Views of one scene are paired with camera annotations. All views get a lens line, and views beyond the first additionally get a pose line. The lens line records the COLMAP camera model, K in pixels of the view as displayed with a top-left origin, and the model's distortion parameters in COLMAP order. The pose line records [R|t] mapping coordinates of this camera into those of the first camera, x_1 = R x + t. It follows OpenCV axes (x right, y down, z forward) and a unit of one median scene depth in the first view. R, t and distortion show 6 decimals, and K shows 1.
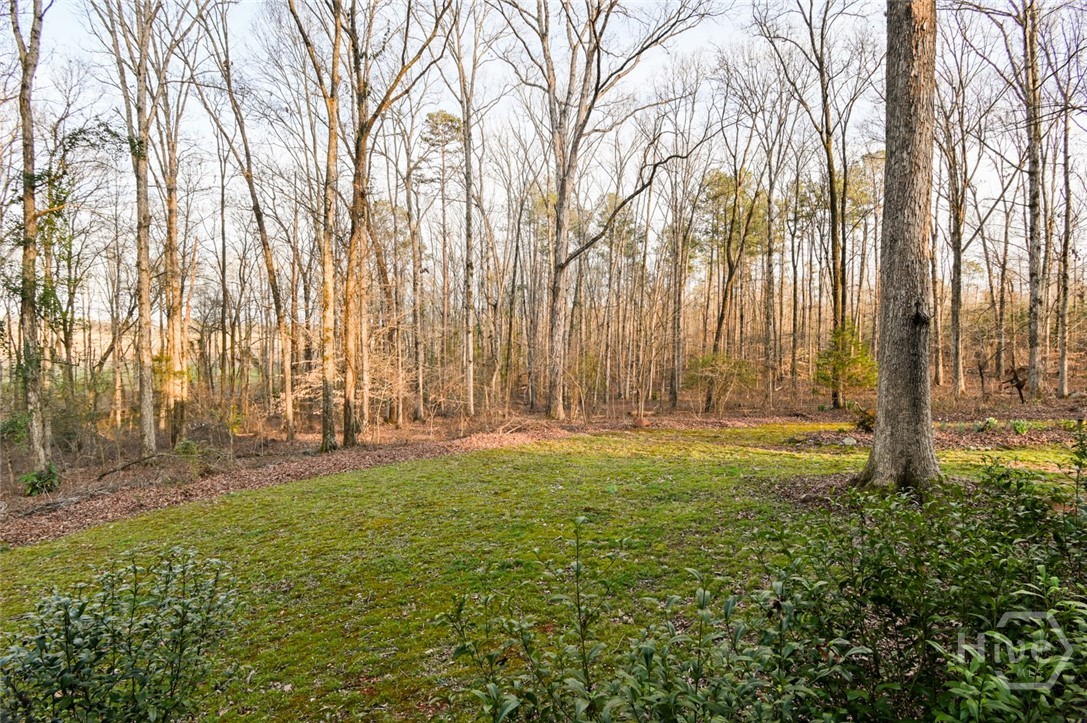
lens RADIAL K [[533.3, 0, 544.1], [0, 533.3, 360.1], [0, 0, 1]] dist [-0.018810, 0.000075]
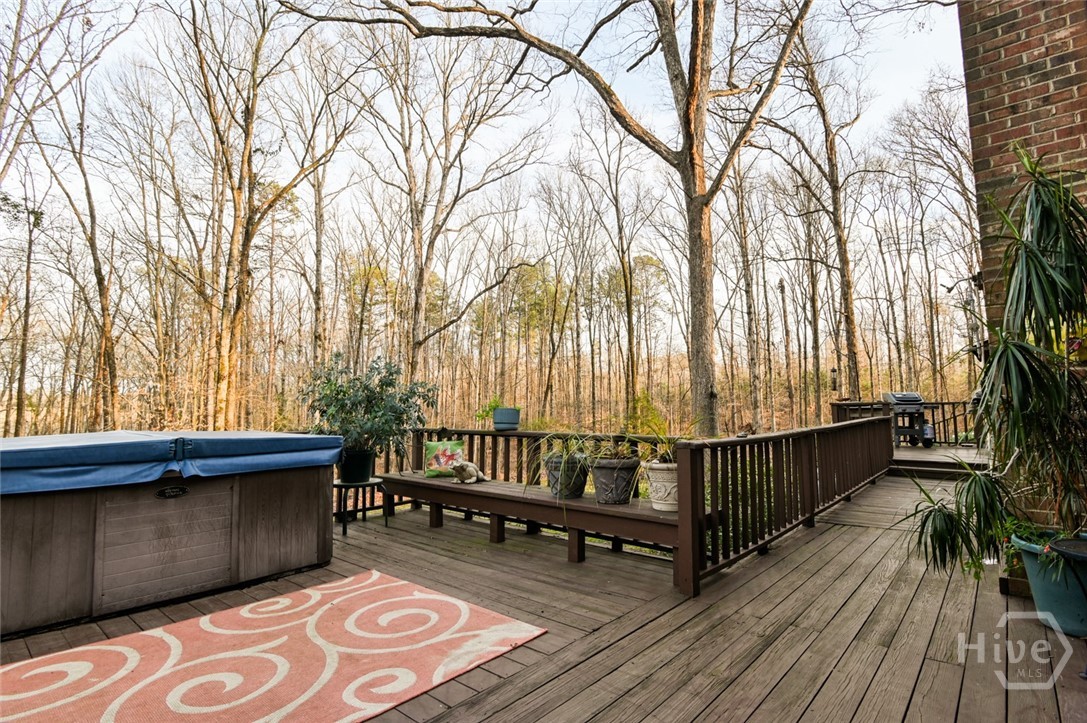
lens RADIAL K [[533.3, 0, 542.3], [0, 533.3, 362.9], [0, 0, 1]] dist [-0.018810, 0.000075]
pose [[0.929599, 0.019317, 0.368065, -0.143435], [0.025286, 0.992930, -0.115975, 0.003734], [-0.367703, 0.117117, 0.922539, -0.138882]]
